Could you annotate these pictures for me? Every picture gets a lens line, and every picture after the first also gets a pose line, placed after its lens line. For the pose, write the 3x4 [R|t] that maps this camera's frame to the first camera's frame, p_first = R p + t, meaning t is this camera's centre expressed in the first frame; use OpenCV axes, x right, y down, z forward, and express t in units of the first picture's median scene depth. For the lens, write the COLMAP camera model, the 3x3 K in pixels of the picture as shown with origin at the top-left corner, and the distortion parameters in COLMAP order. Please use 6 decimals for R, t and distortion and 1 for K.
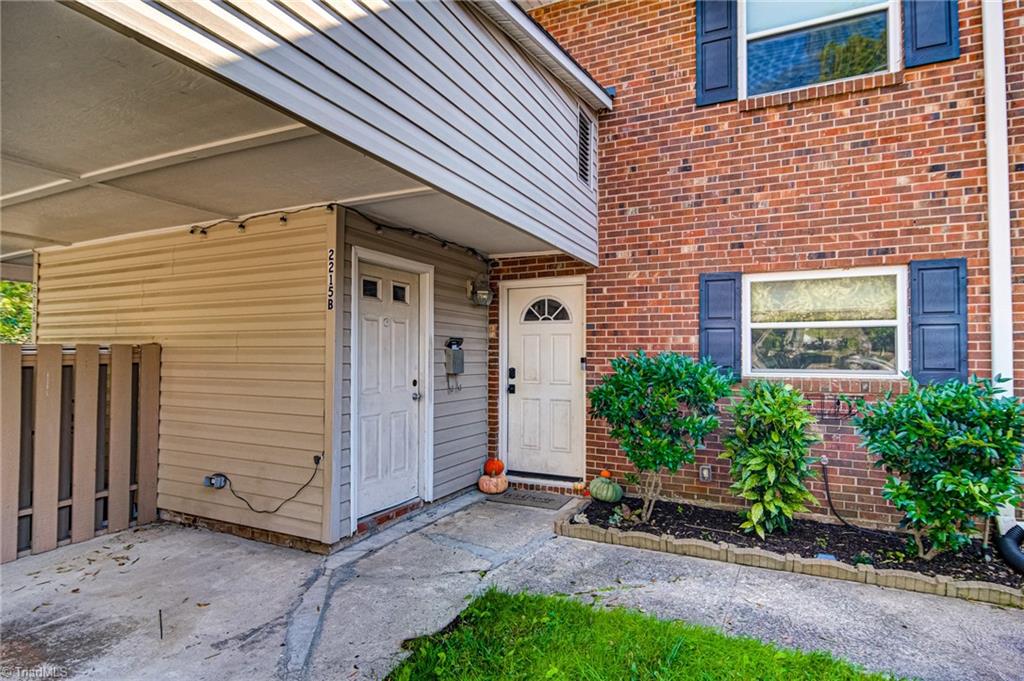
lens RADIAL K [[549.2, 0, 505.7], [0, 549.2, 347.1], [0, 0, 1]] dist [0.010285, -0.010444]
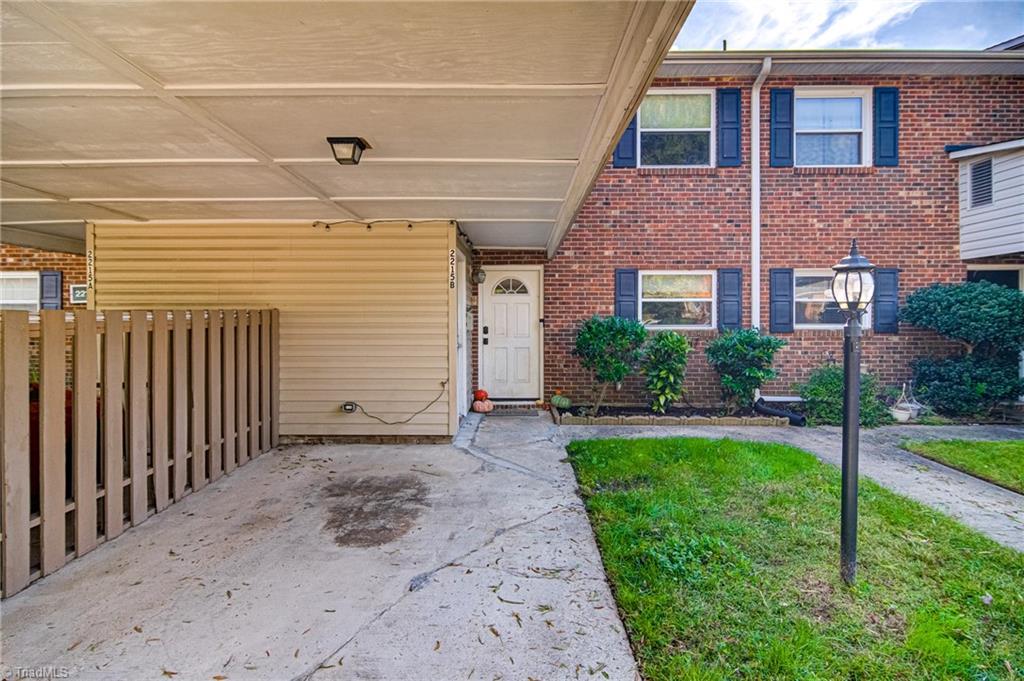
lens RADIAL K [[549.2, 0, 516.8], [0, 549.2, 330.0], [0, 0, 1]] dist [0.010285, -0.010444]
pose [[0.902977, -0.012290, 0.429514, -0.678220], [-0.002935, 0.999391, 0.034766, -0.003457], [-0.429680, -0.032653, 0.902391, -0.409676]]
